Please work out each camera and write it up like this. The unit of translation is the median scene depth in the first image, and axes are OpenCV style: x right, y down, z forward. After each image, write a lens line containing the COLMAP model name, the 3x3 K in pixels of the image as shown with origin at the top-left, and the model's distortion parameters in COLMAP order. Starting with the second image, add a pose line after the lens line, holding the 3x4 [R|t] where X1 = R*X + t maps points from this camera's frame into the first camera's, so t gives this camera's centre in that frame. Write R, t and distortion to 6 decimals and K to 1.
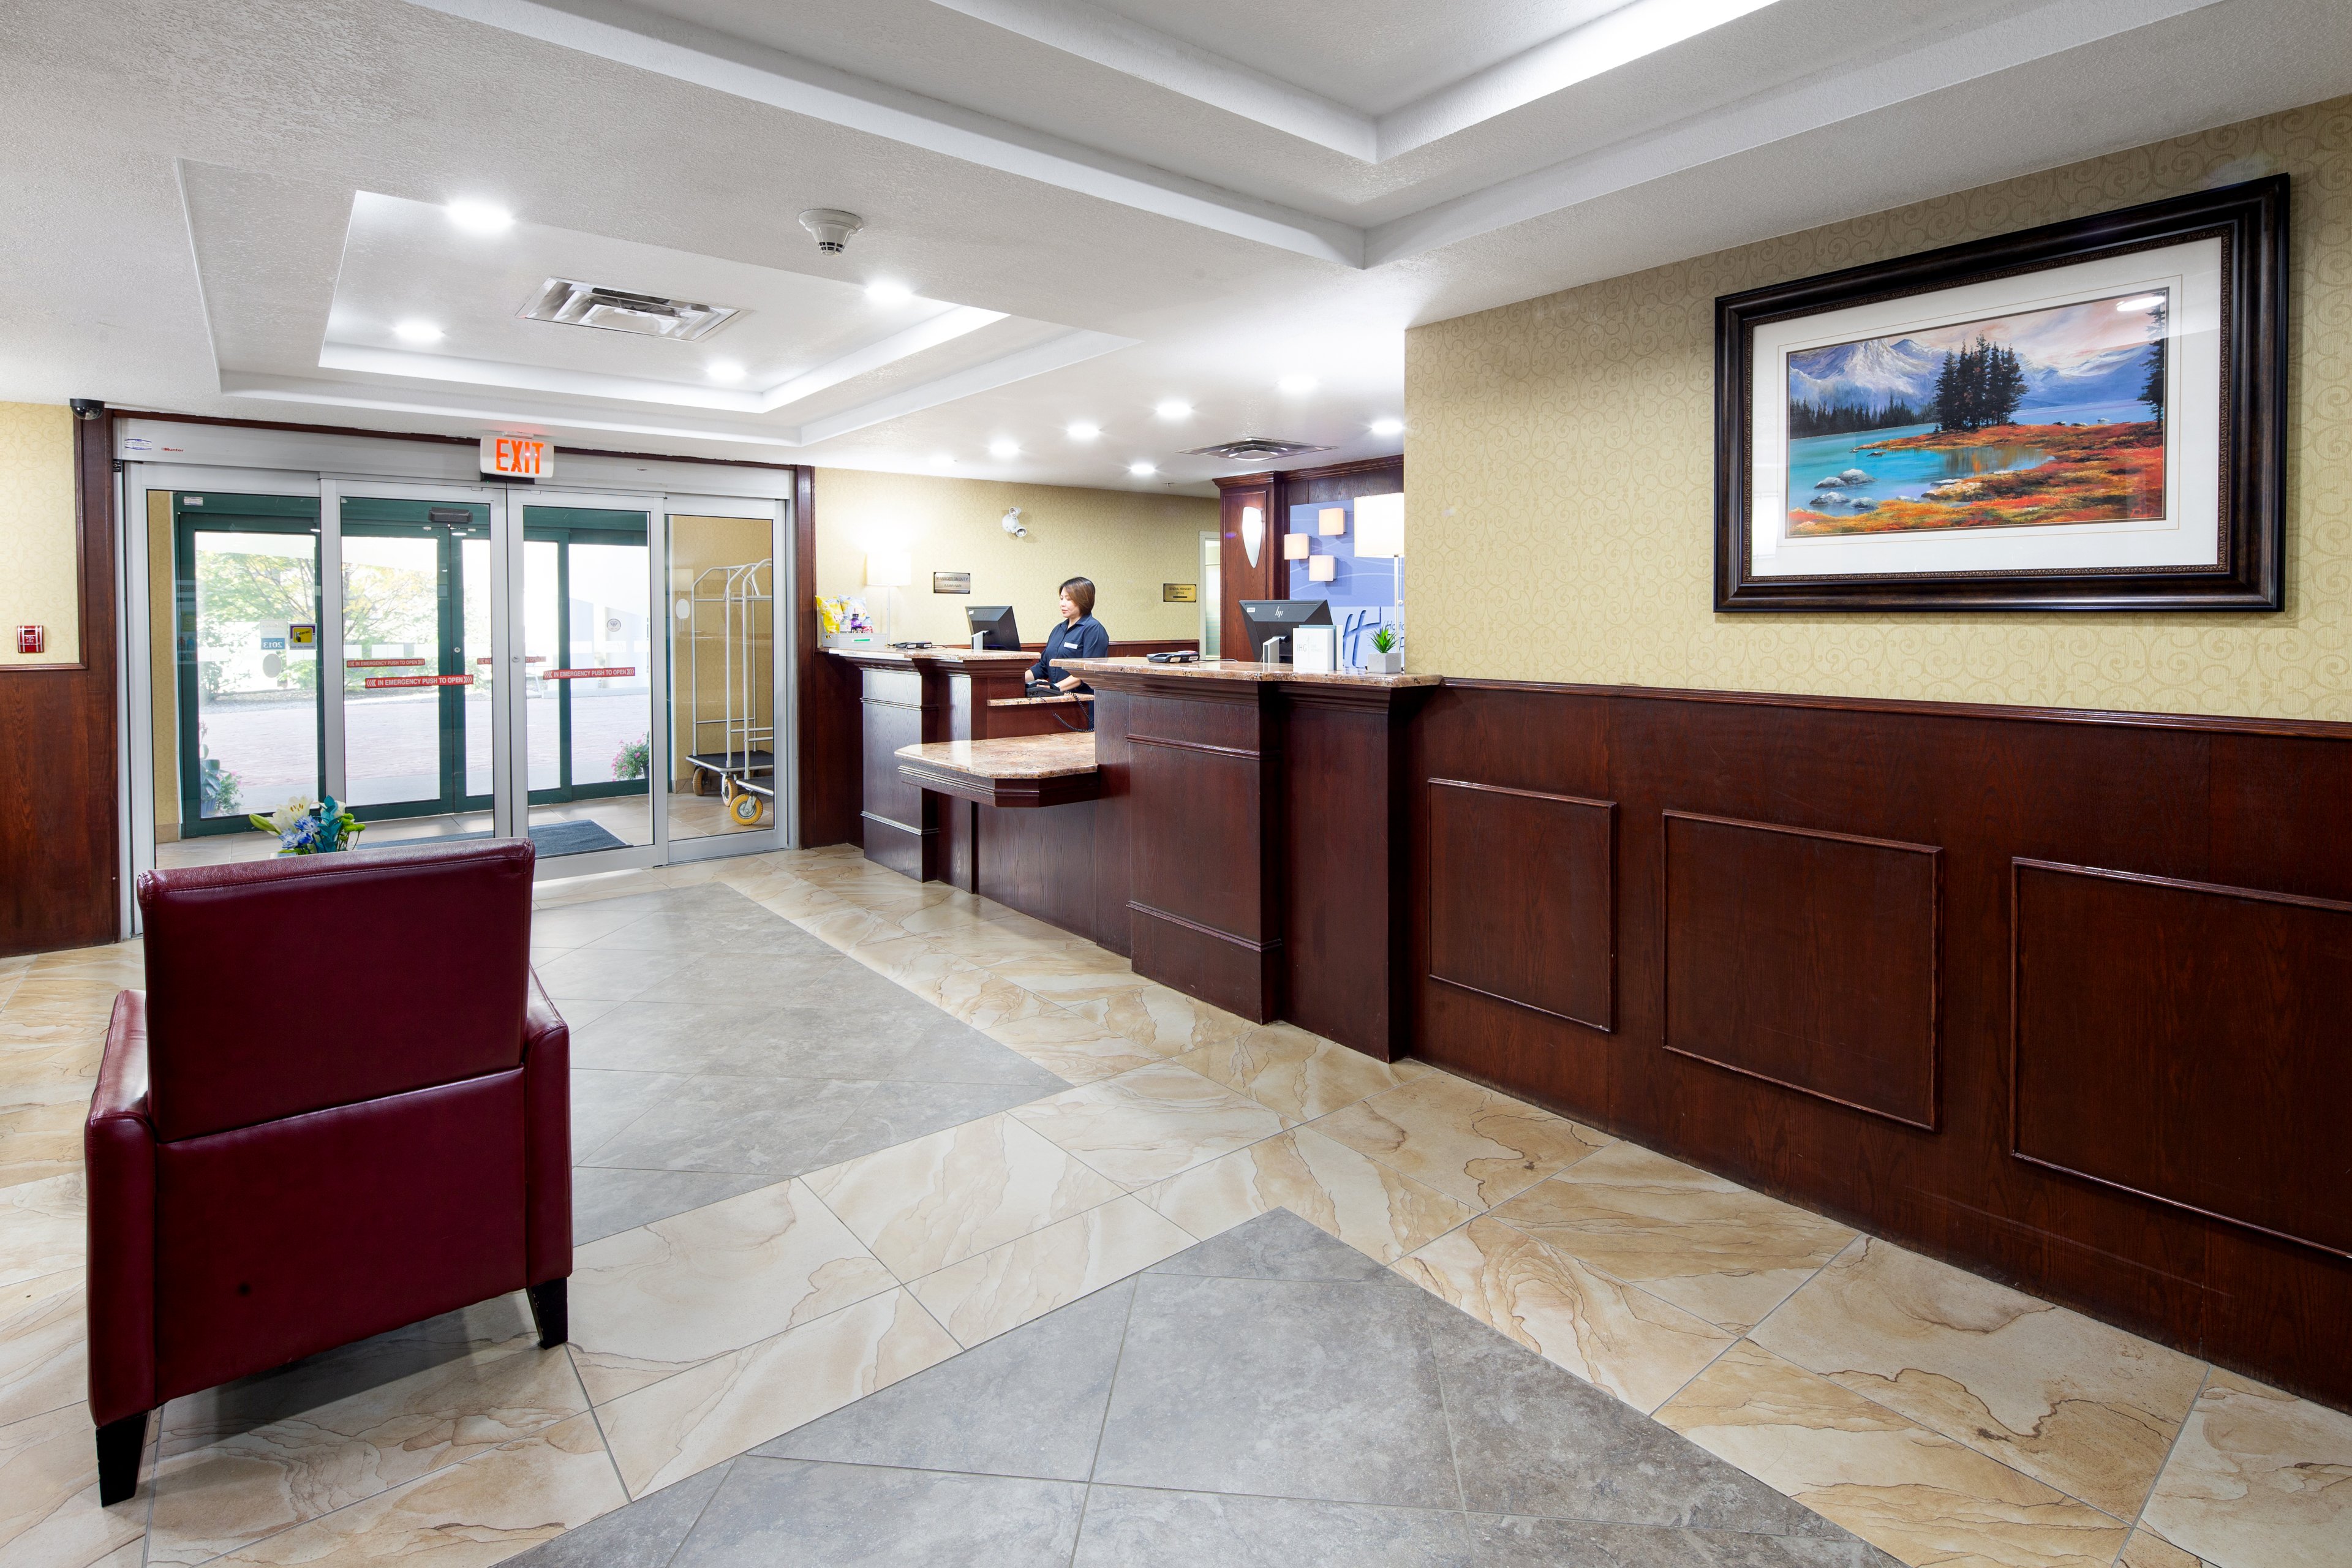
lens RADIAL K [[1121.0, 0, 1116.9], [0, 1121.0, 622.8], [0, 0, 1]] dist [0.000574, -0.000008]
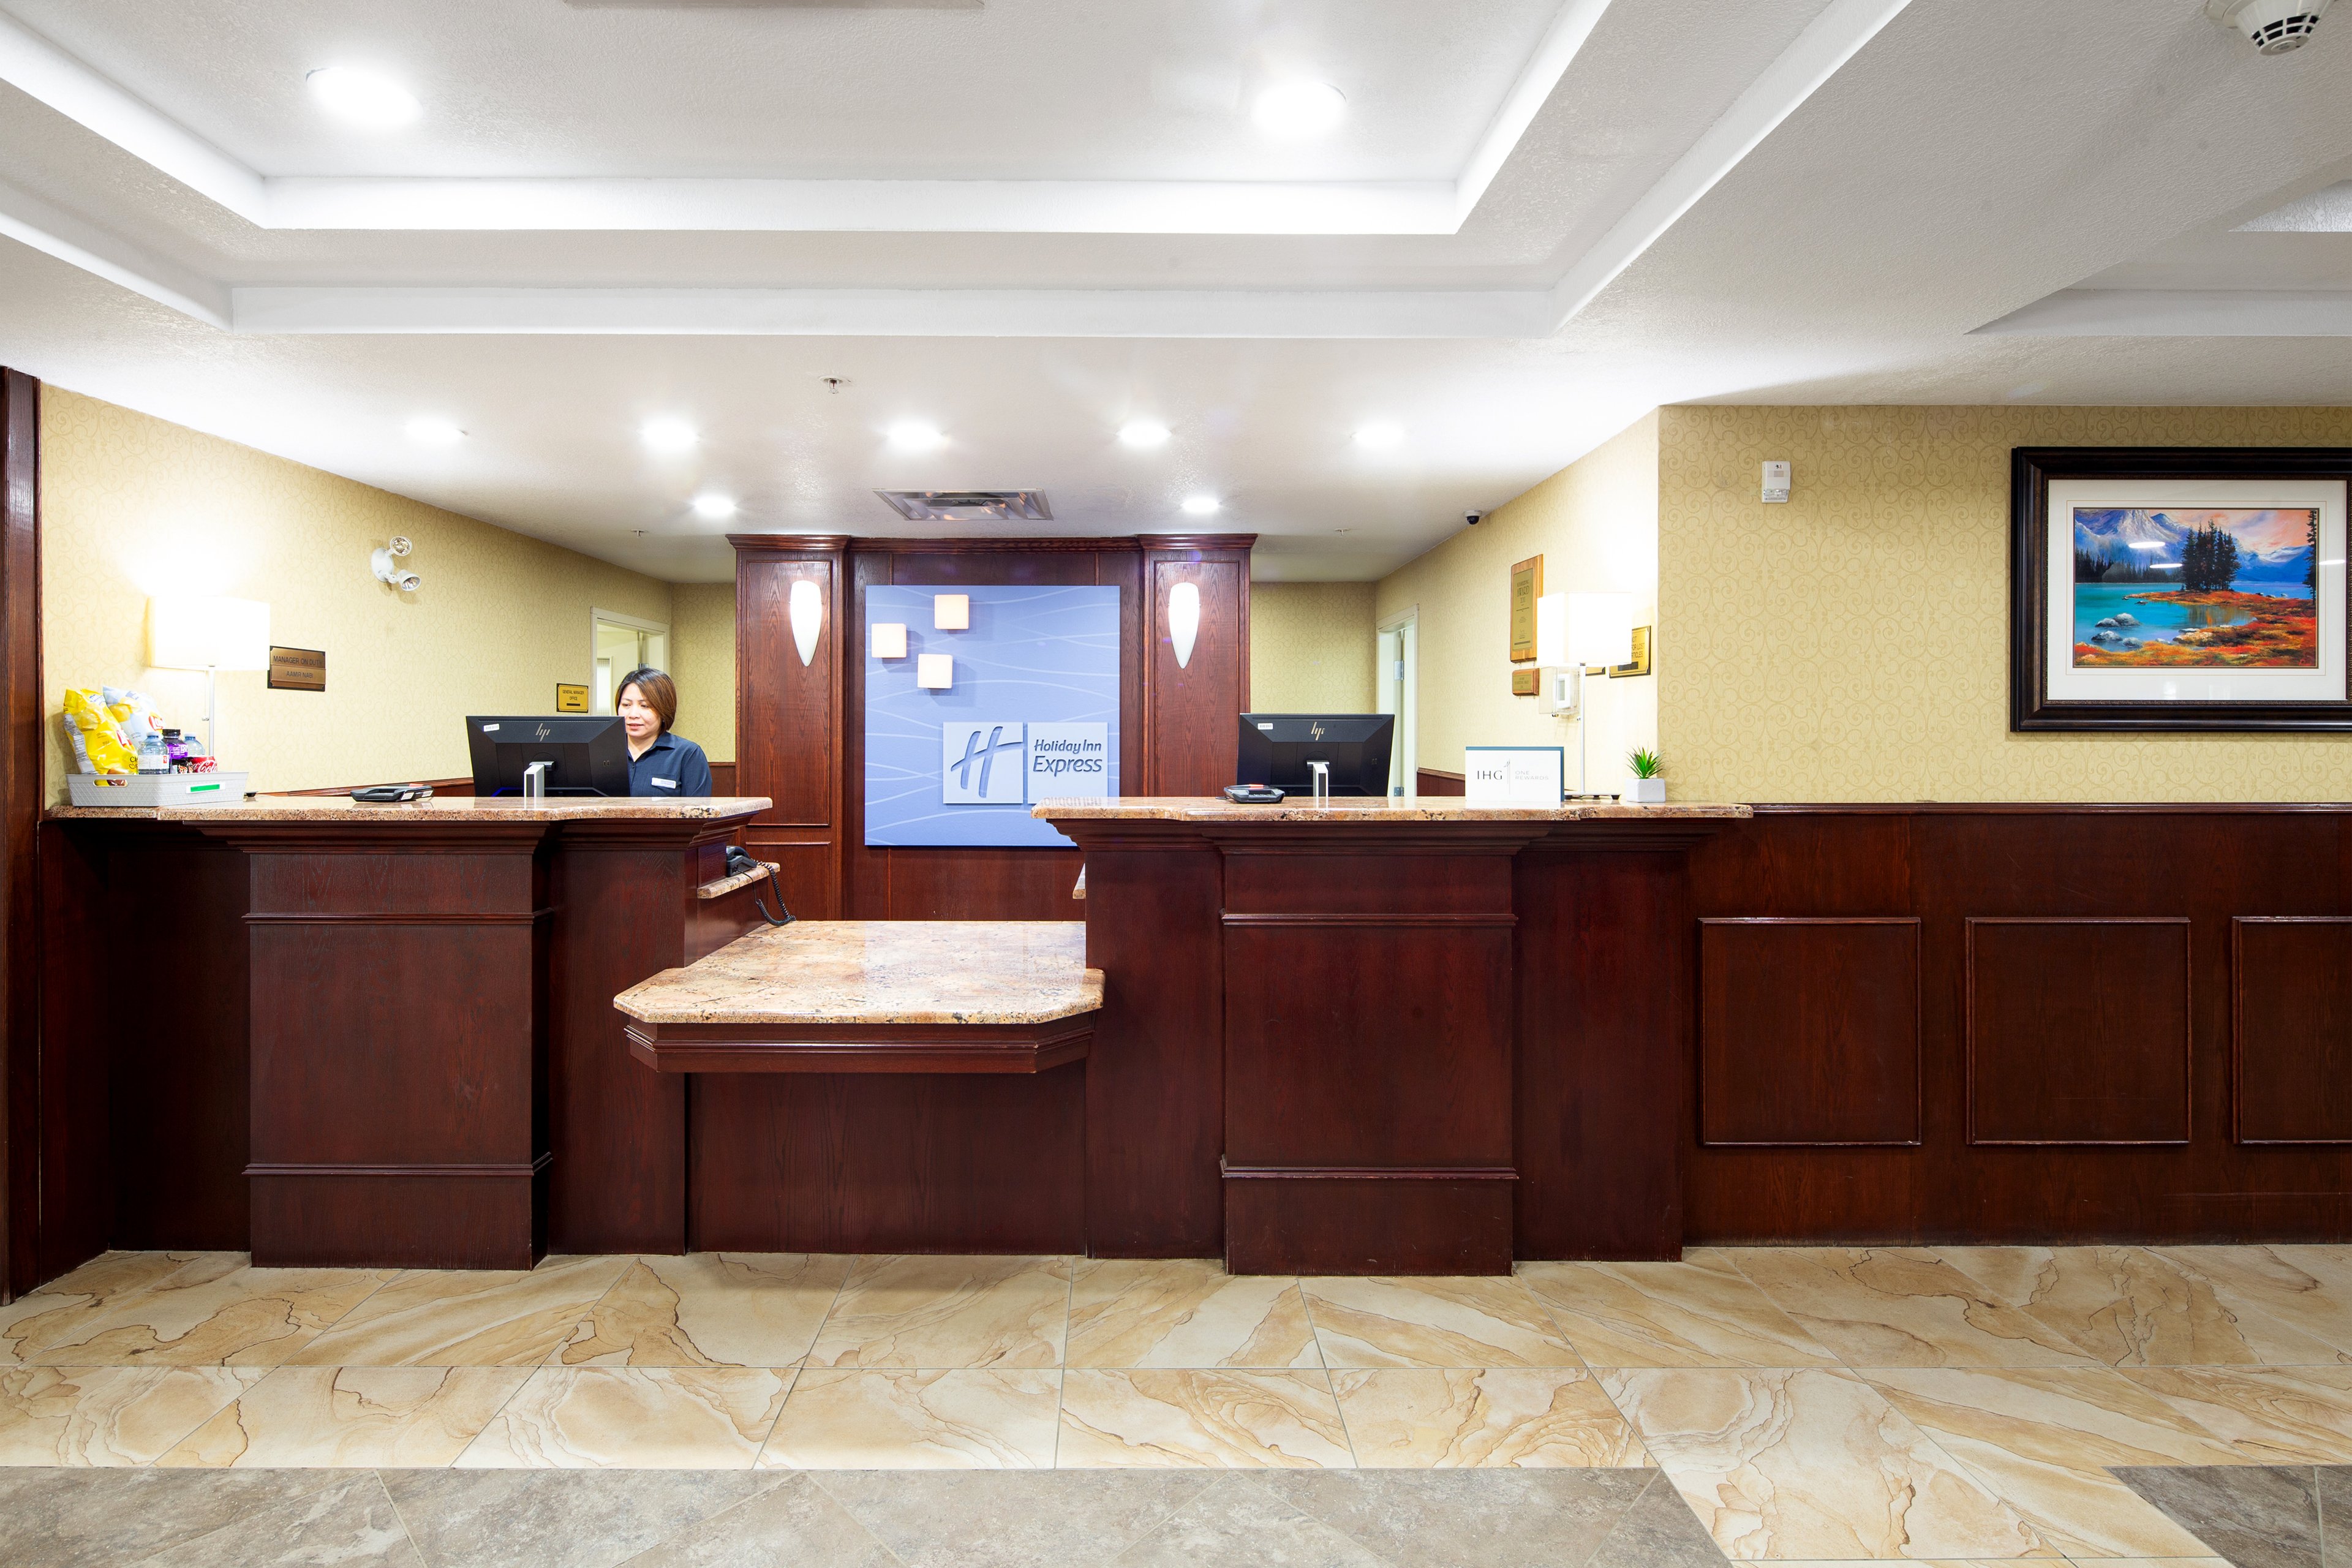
lens RADIAL K [[1177.8, 0, 1127.0], [0, 1177.8, 720.9], [0, 0, 1]] dist [0.003454, -0.004230]
pose [[0.606112, 0.006760, 0.795351, -0.929894], [0.004582, 0.999918, -0.011991, -0.010284], [-0.795366, 0.010912, 0.606031, 1.008945]]
